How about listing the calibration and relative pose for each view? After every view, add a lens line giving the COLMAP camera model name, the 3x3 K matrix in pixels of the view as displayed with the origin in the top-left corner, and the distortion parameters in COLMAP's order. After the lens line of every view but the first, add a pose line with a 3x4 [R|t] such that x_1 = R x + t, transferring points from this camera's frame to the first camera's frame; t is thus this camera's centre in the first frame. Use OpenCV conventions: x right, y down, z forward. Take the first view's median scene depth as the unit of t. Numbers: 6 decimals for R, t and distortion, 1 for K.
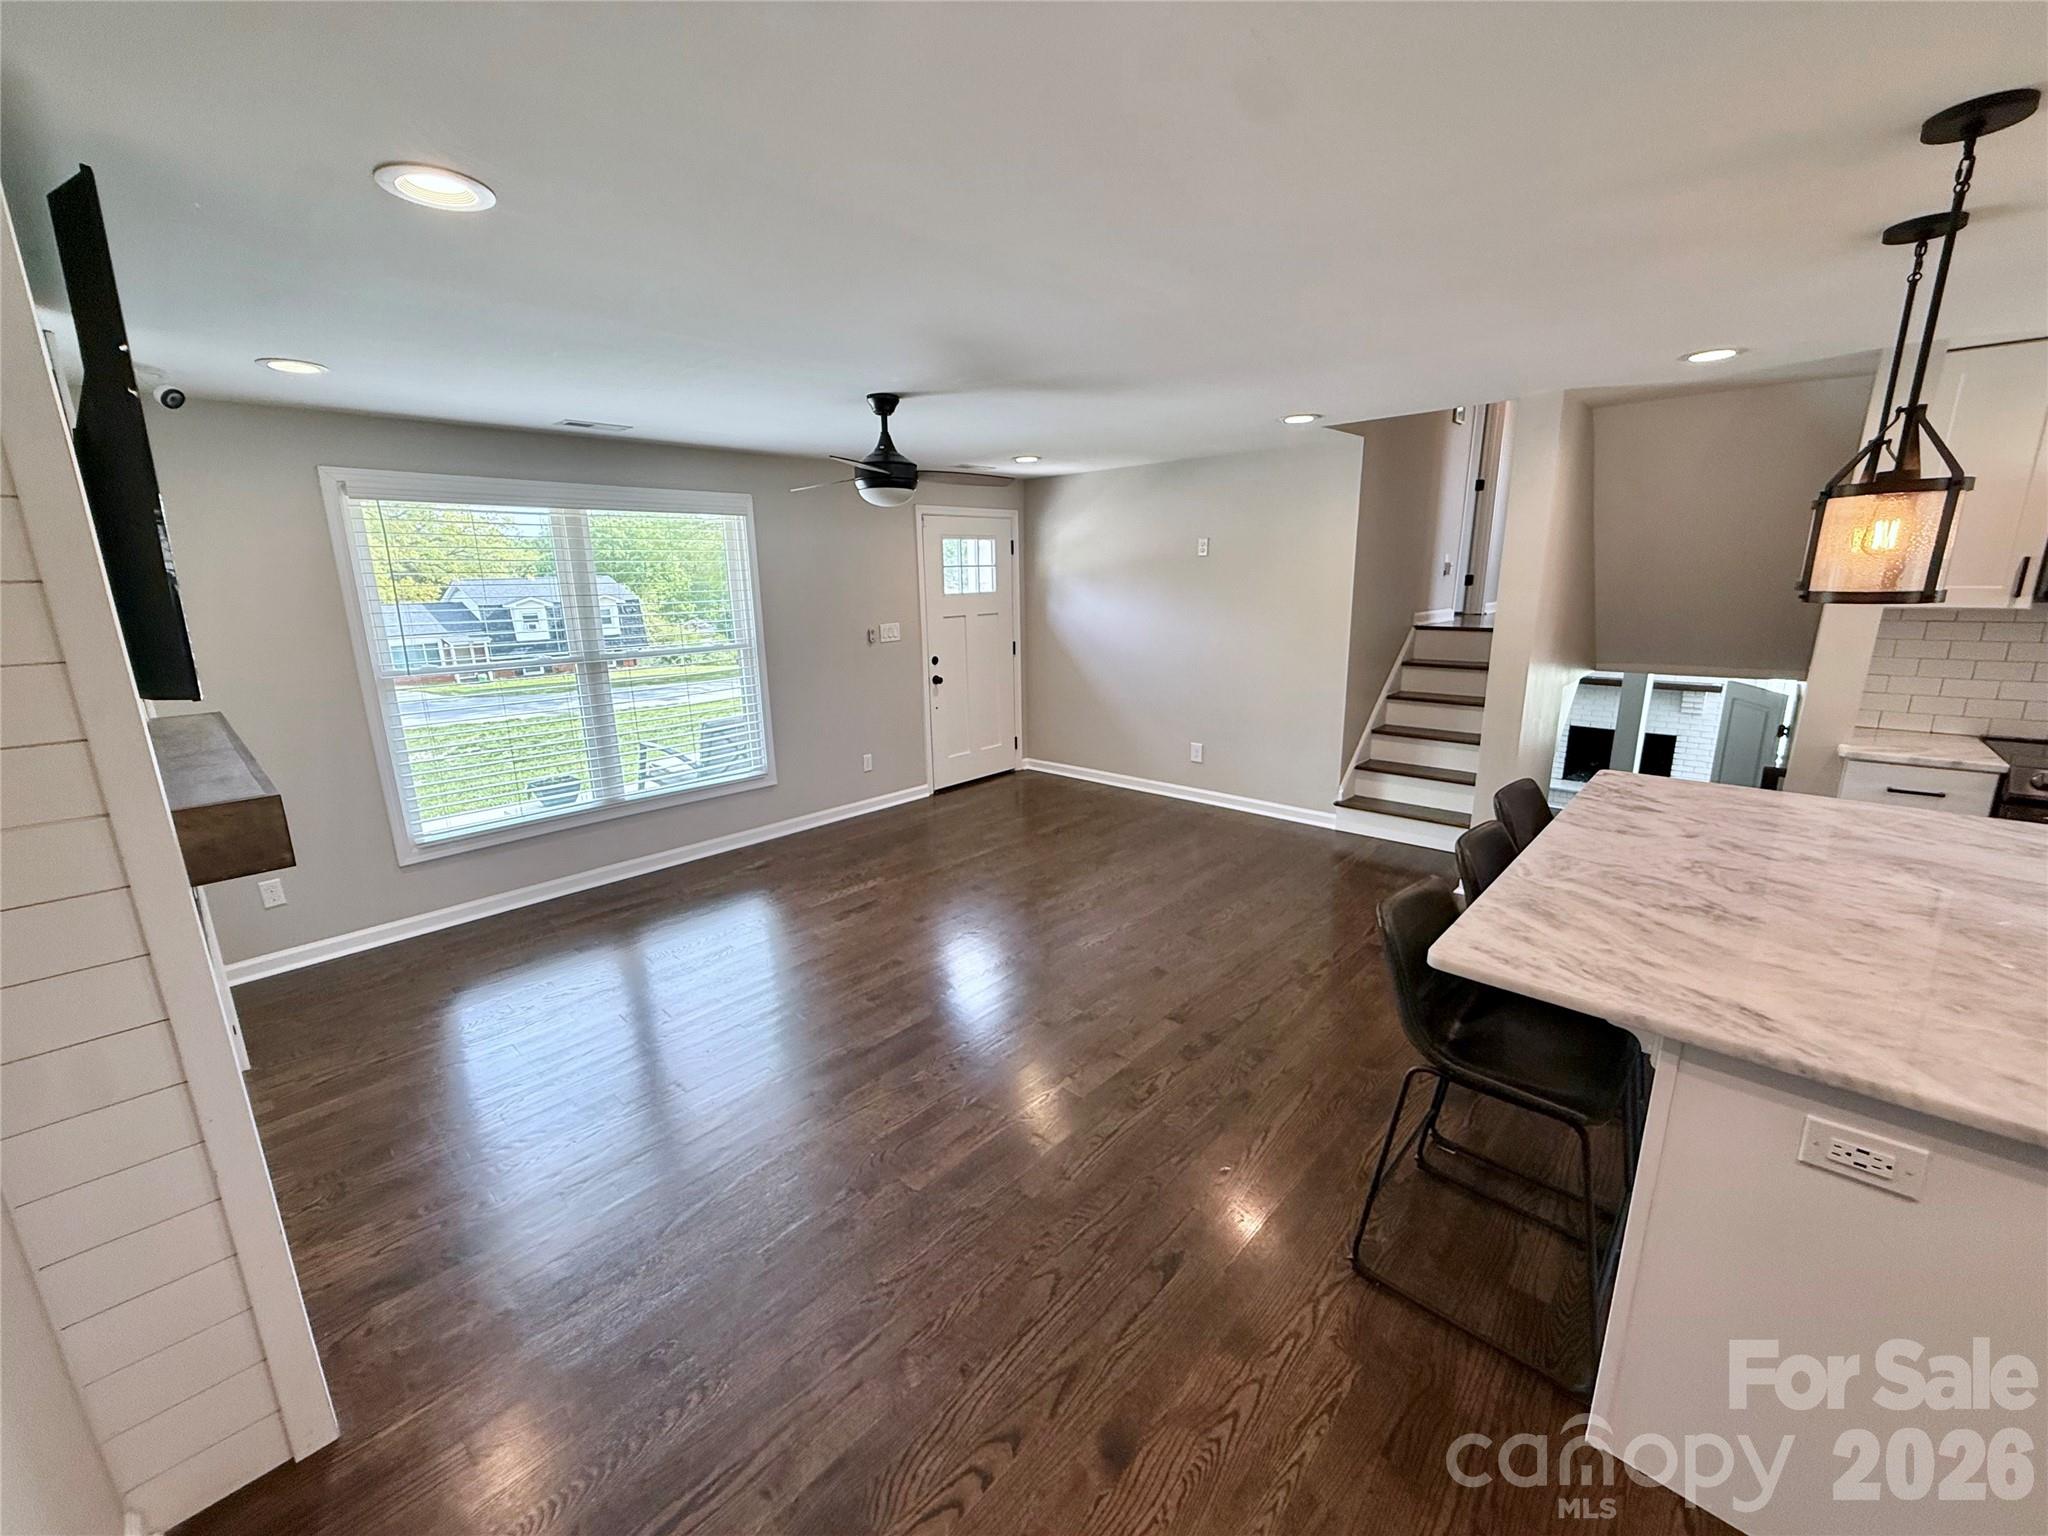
lens RADIAL K [[808.7, 0, 1020.6], [0, 808.7, 762.7], [0, 0, 1]] dist [-0.000098, -0.000086]
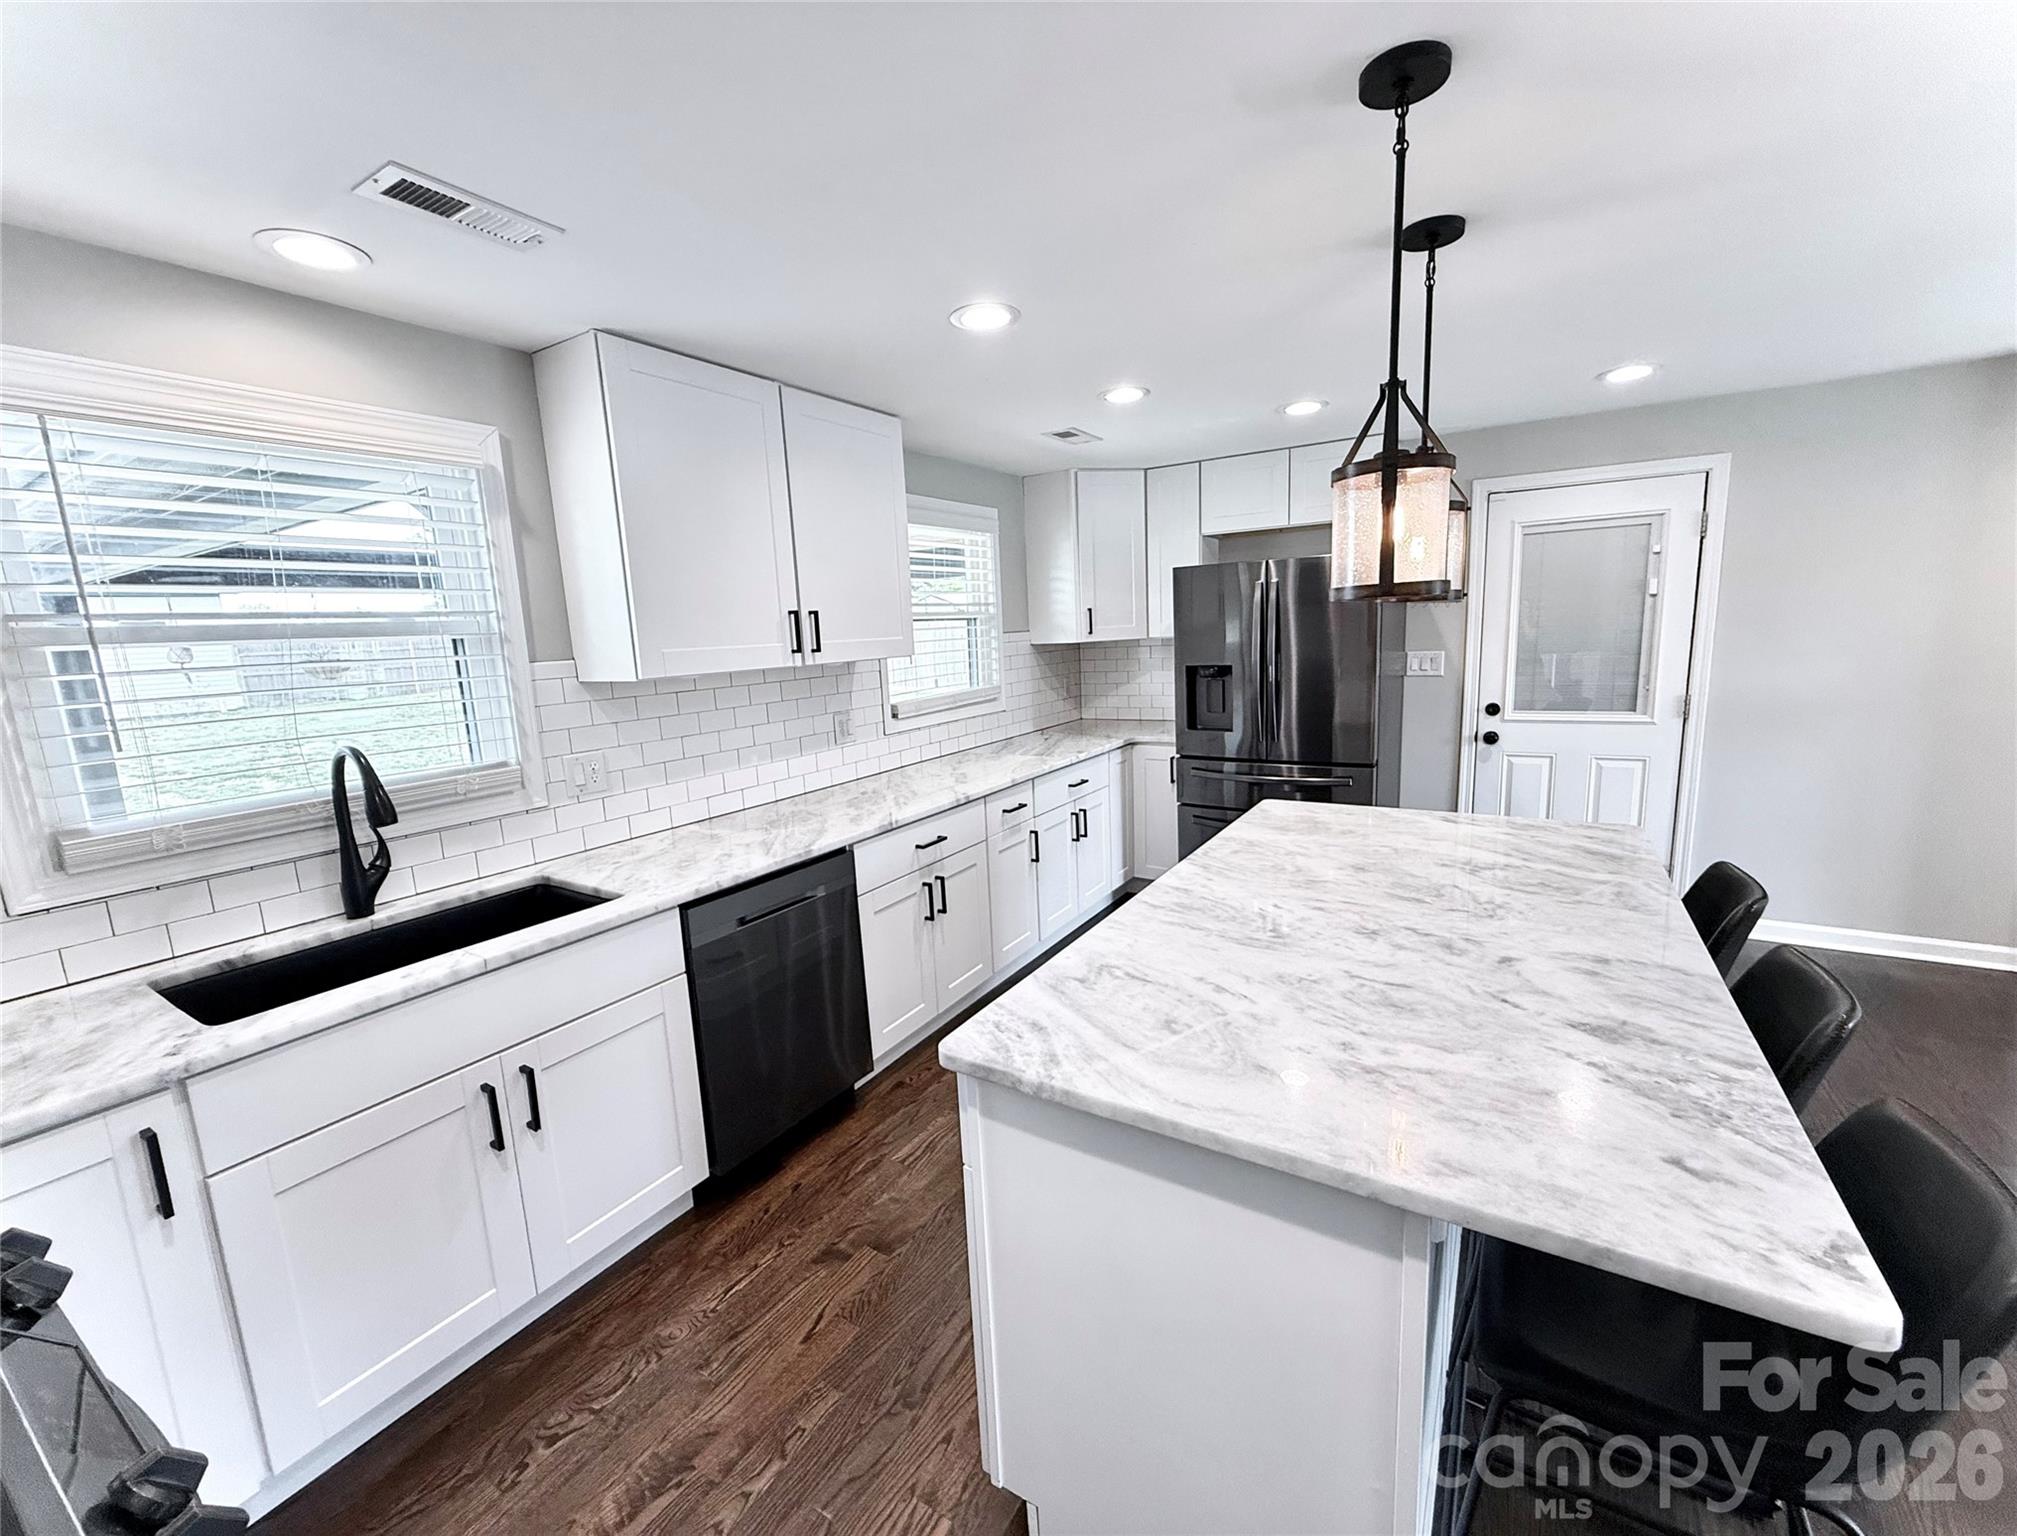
lens RADIAL K [[823.6, 0, 1007.7], [0, 823.6, 768.4], [0, 0, 1]] dist [0.002599, 0.000366]
pose [[-0.977507, 0.097667, -0.186927, 1.488047], [0.017242, 0.920353, 0.390709, -0.363025], [0.210198, 0.378698, -0.901335, 1.625656]]
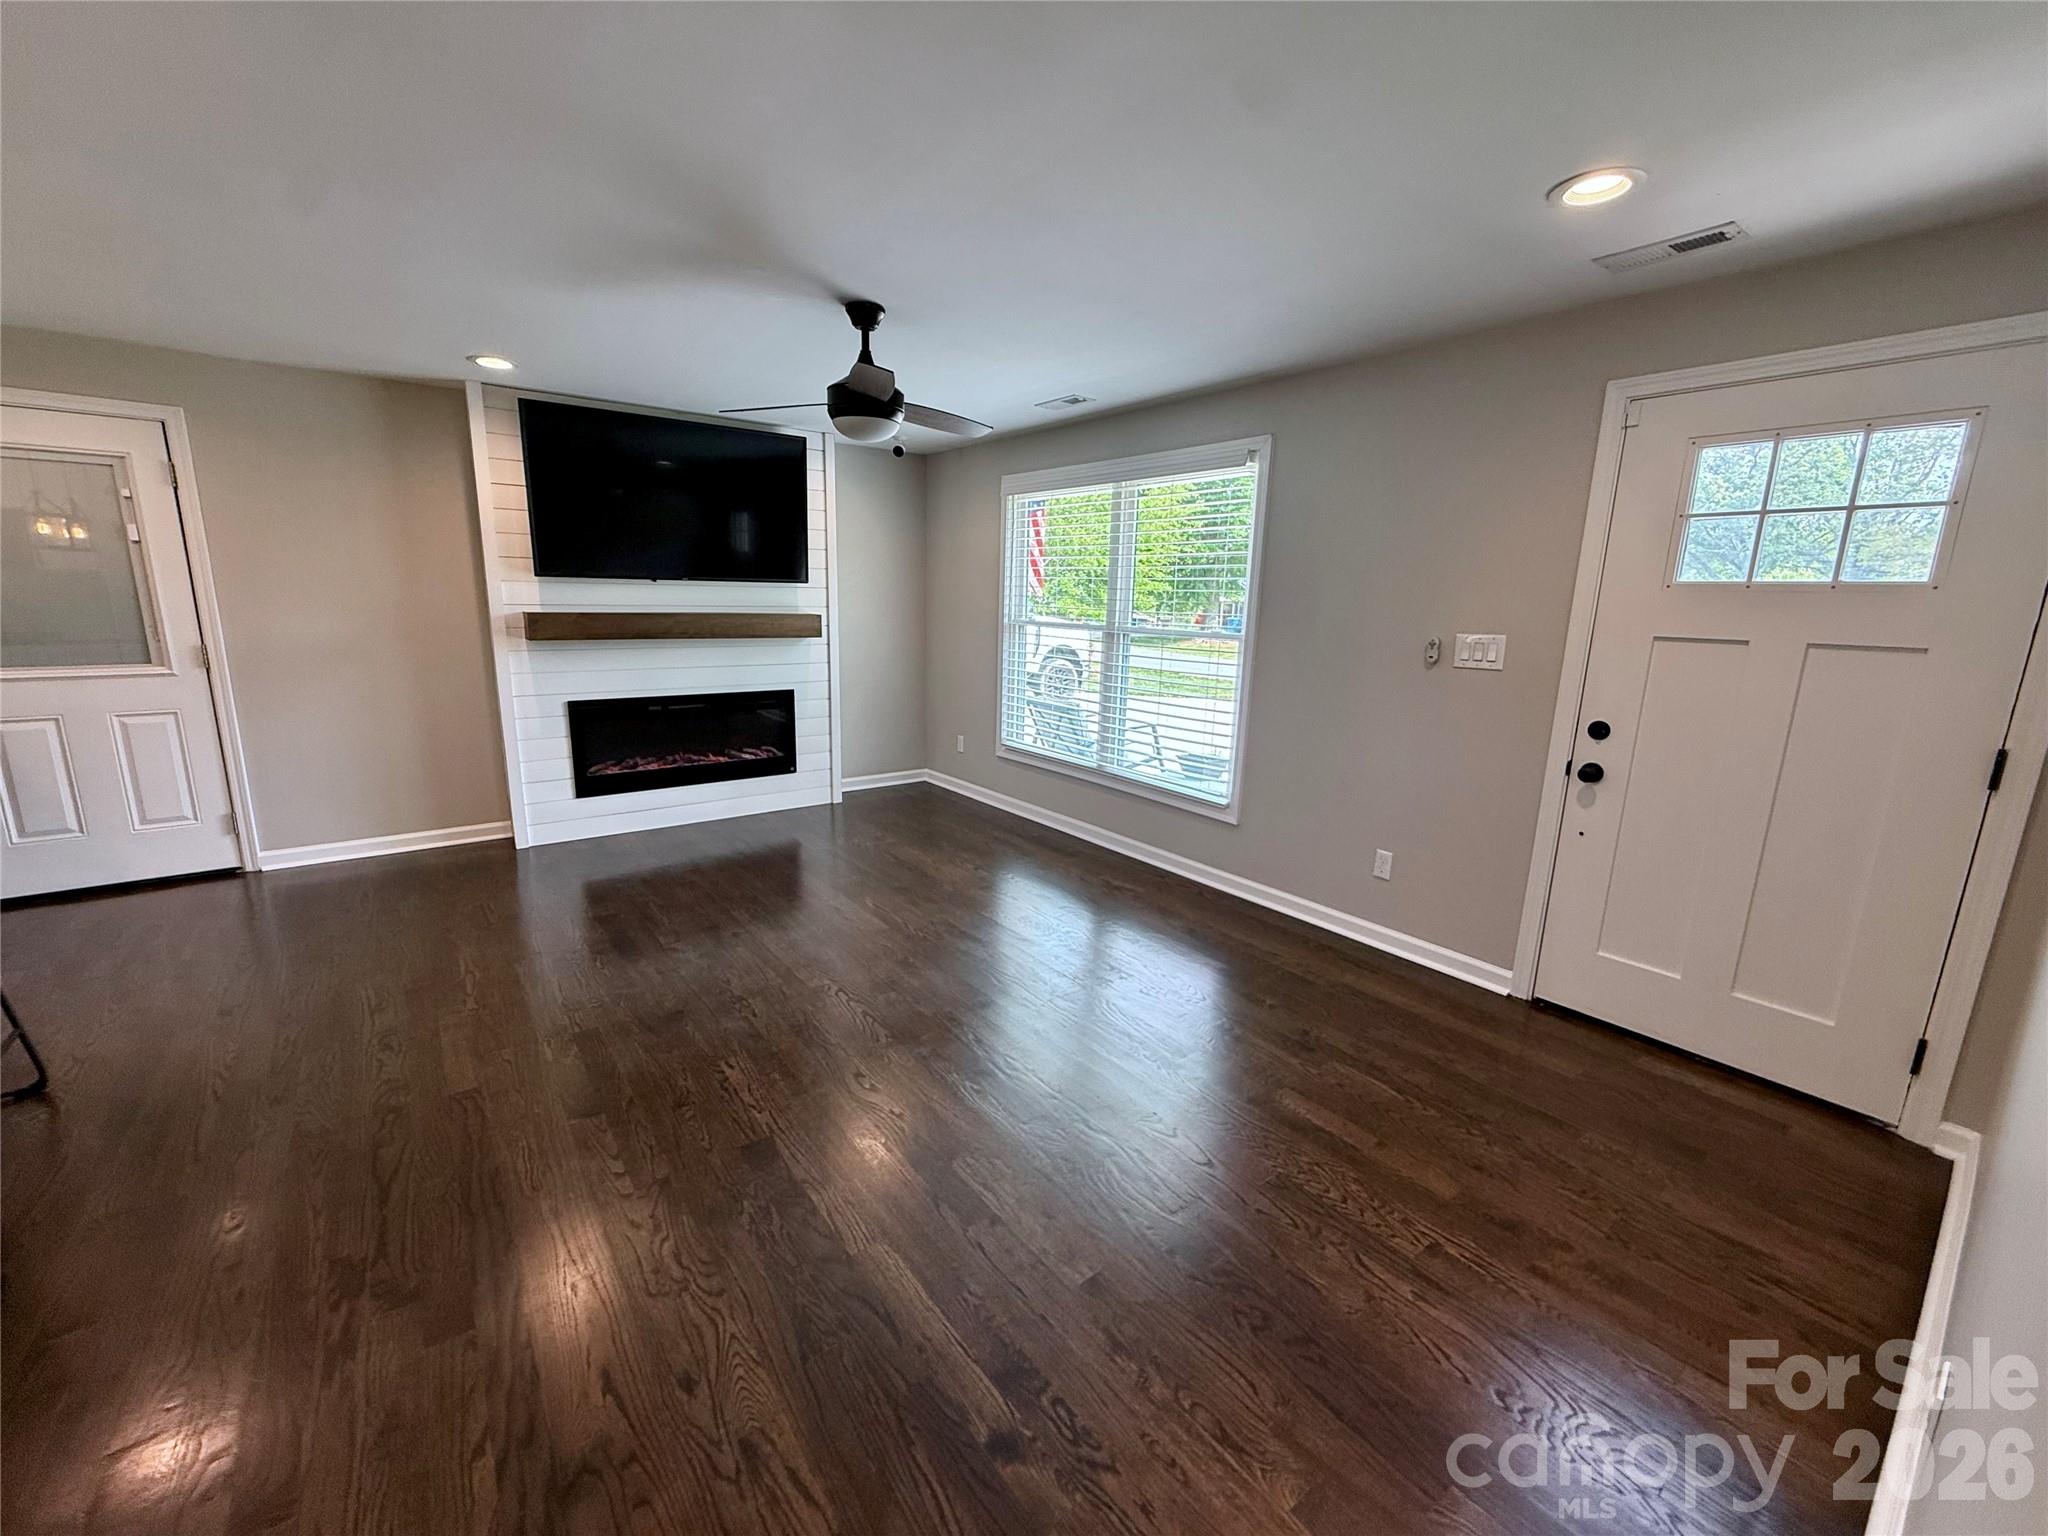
lens RADIAL K [[808.7, 0, 1011.6], [0, 808.7, 769.7], [0, 0, 1]] dist [-0.000098, -0.000086]
pose [[-0.169185, 0.223547, -0.959898, 1.161436], [-0.244844, 0.933873, 0.260640, -0.435065], [0.954687, 0.279121, -0.103263, 2.258242]]
